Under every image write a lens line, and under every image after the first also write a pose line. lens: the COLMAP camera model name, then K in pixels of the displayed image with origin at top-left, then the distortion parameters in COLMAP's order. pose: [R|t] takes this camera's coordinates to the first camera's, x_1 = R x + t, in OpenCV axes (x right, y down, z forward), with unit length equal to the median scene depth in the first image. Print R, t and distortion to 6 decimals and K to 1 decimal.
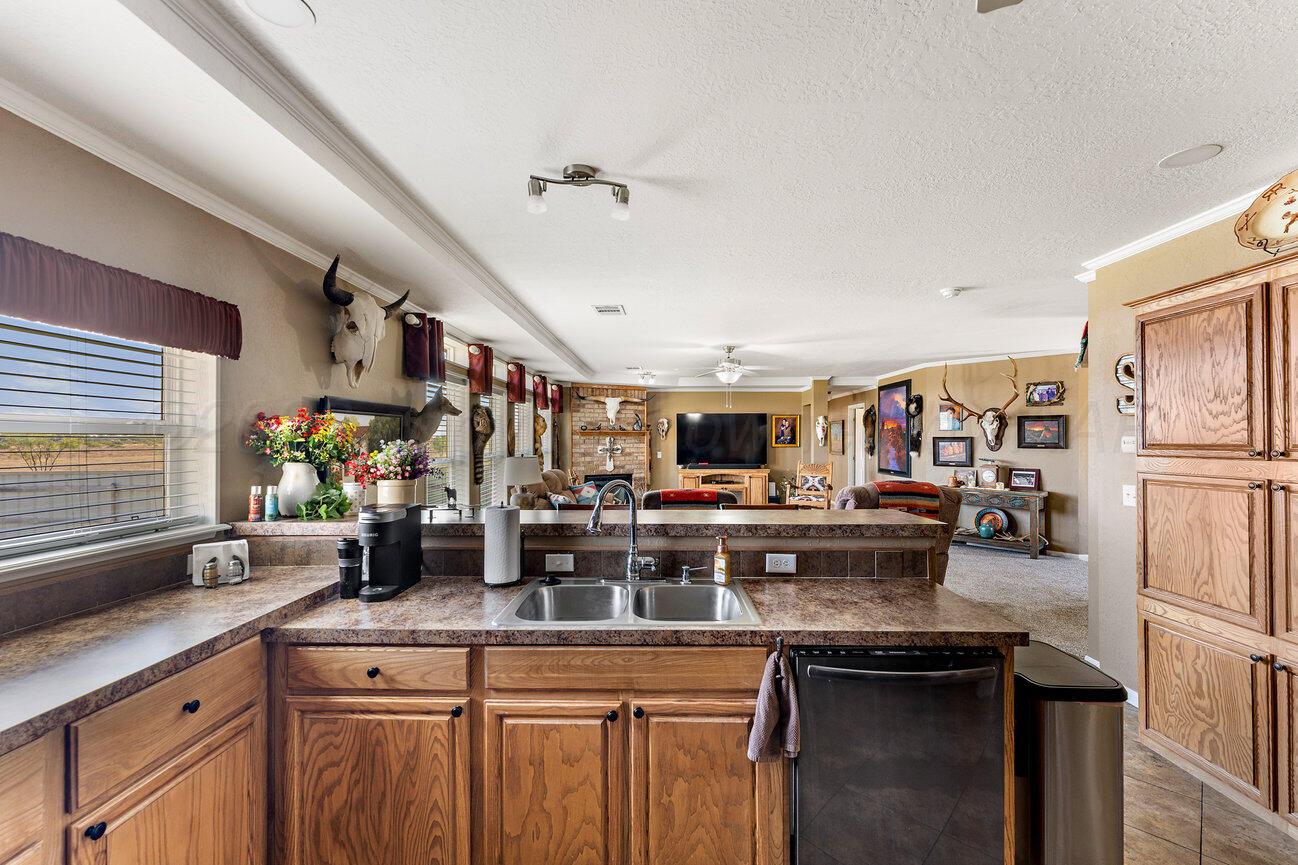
lens RADIAL K [[536.6, 0, 653.3], [0, 536.6, 437.5], [0, 0, 1]] dist [0.000013, 0.000016]
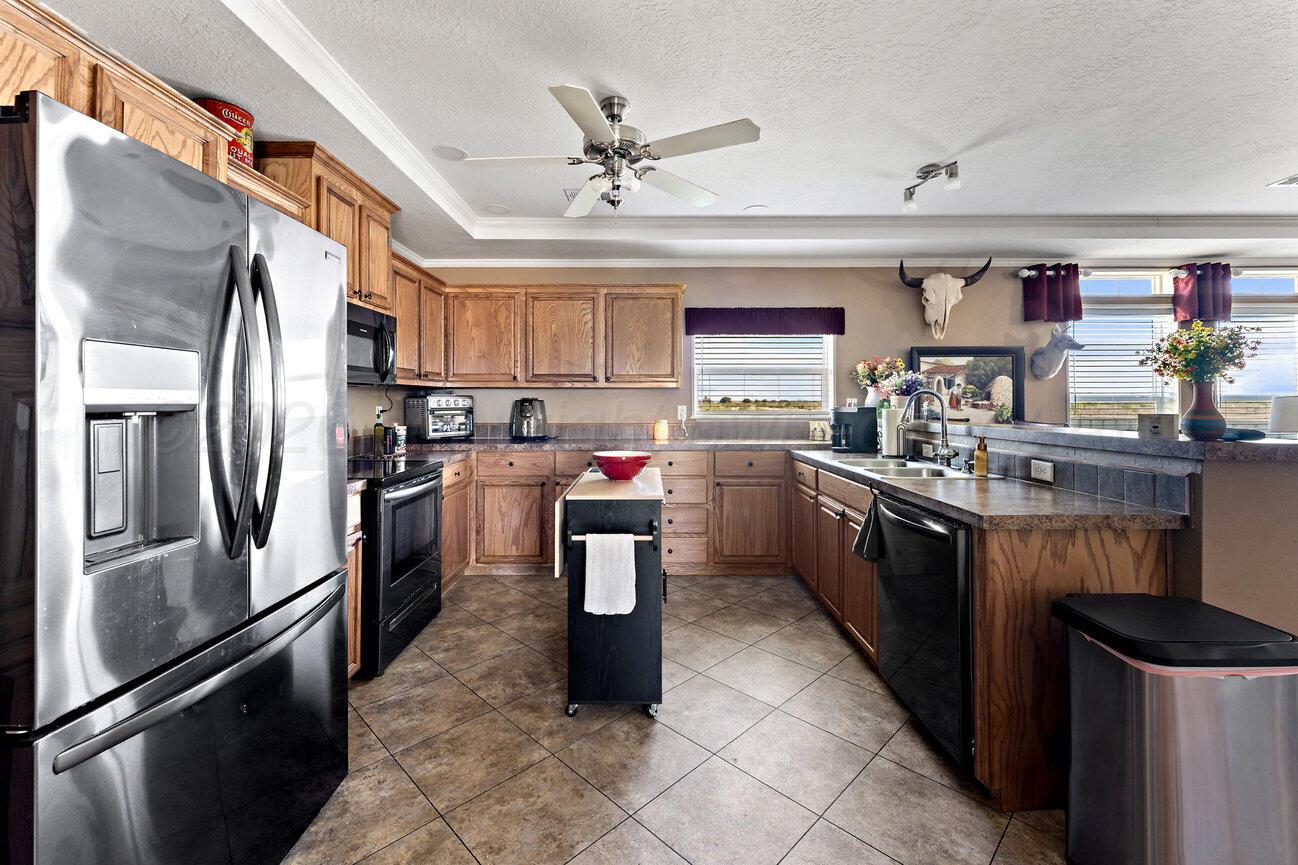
lens RADIAL K [[547.1, 0, 646.2], [0, 547.1, 396.0], [0, 0, 1]] dist [0.001151, -0.000052]
pose [[0.011703, -0.011685, -0.999863, 0.342200], [0.005630, 0.999917, -0.011620, 0.027876], [0.999916, -0.005493, 0.011768, 0.067055]]
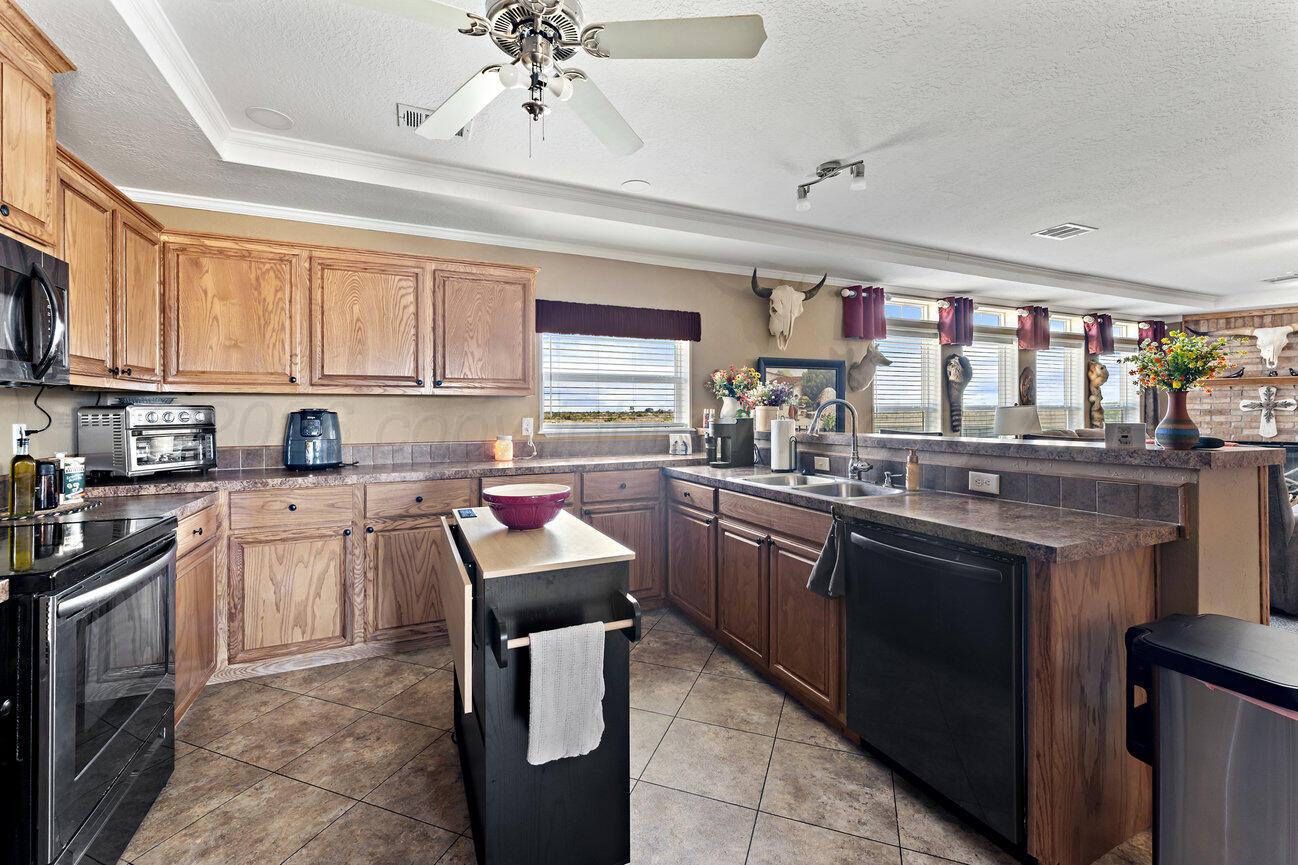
lens RADIAL K [[542.2, 0, 646.2], [0, 542.2, 411.4], [0, 0, 1]] dist [-0.000172, -0.000283]
pose [[0.424927, -0.004830, -0.905215, 0.236923], [0.009781, 0.999952, -0.000744, 0.027146], [0.905175, -0.008538, 0.424954, 0.006879]]
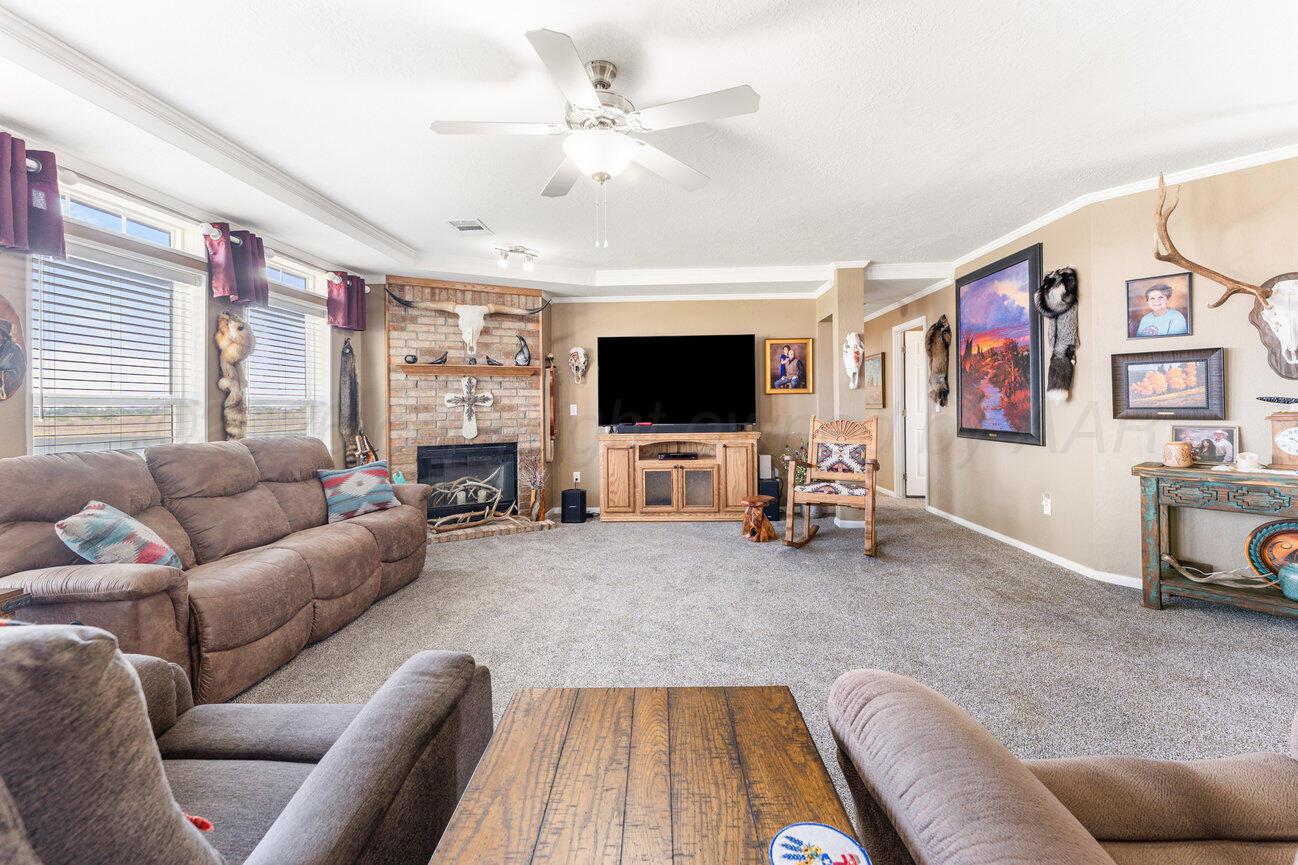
lens RADIAL K [[543.2, 0, 650.4], [0, 543.2, 410.3], [0, 0, 1]] dist [0.000509, 0.000096]
pose [[0.999624, -0.012617, -0.024335, 0.140030], [0.012908, 0.999847, 0.011823, 0.034081], [0.024182, -0.012133, 0.999634, 0.515793]]
